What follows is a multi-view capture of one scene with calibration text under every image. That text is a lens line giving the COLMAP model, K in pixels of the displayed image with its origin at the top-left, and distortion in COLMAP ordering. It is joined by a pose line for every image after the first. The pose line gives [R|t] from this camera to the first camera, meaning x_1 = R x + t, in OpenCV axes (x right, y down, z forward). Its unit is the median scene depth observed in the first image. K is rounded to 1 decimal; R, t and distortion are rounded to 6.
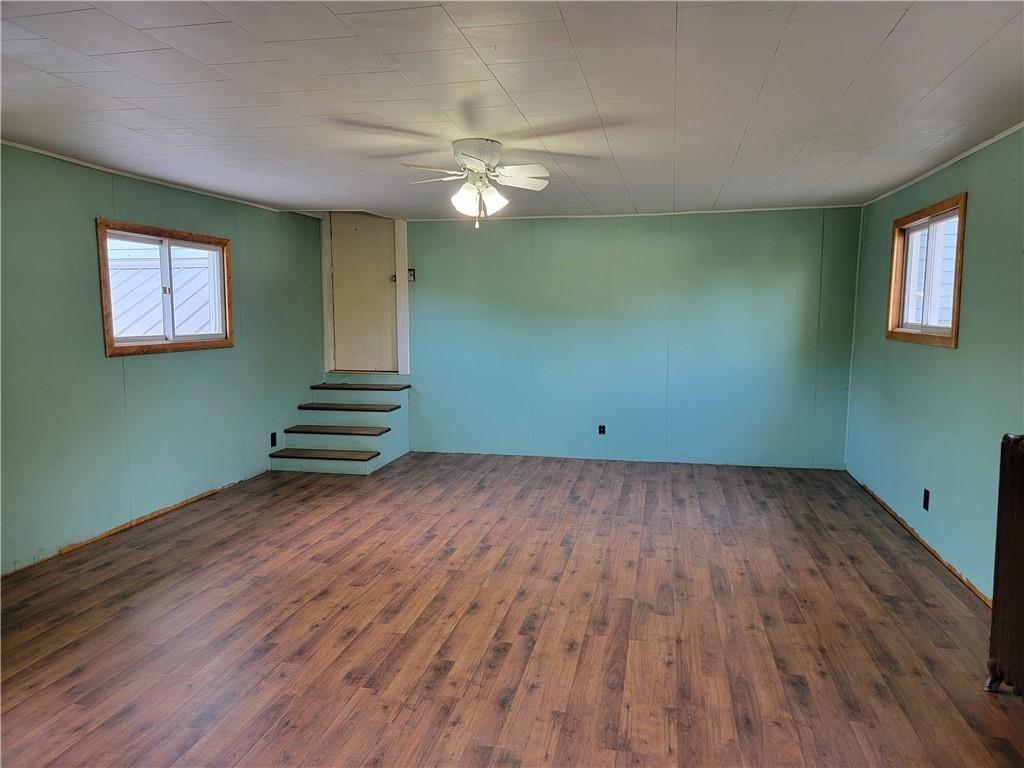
lens RADIAL K [[698.0, 0, 516.0], [0, 698.0, 382.4], [0, 0, 1]] dist [0.034151, -0.022974]
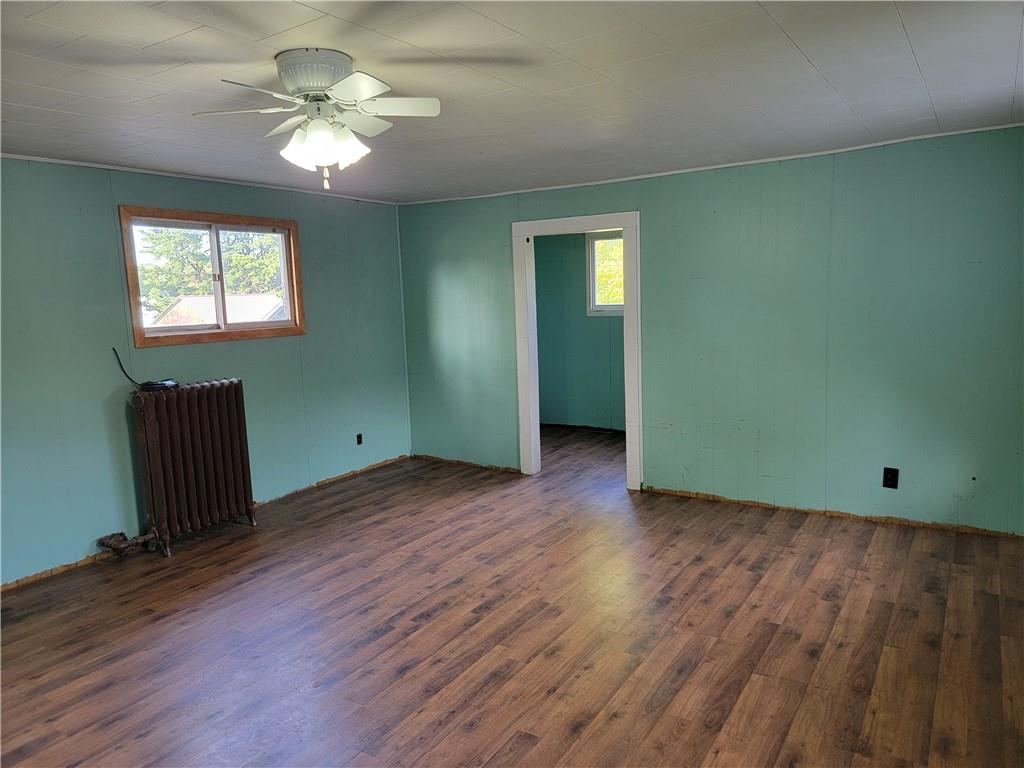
lens RADIAL K [[698.0, 0, 511.8], [0, 698.0, 387.1], [0, 0, 1]] dist [0.034151, -0.022974]
pose [[-0.930143, -0.020897, 0.366601, -0.536458], [0.070607, 0.969570, 0.234412, -0.213997], [-0.360344, 0.243922, -0.900364, 1.823692]]
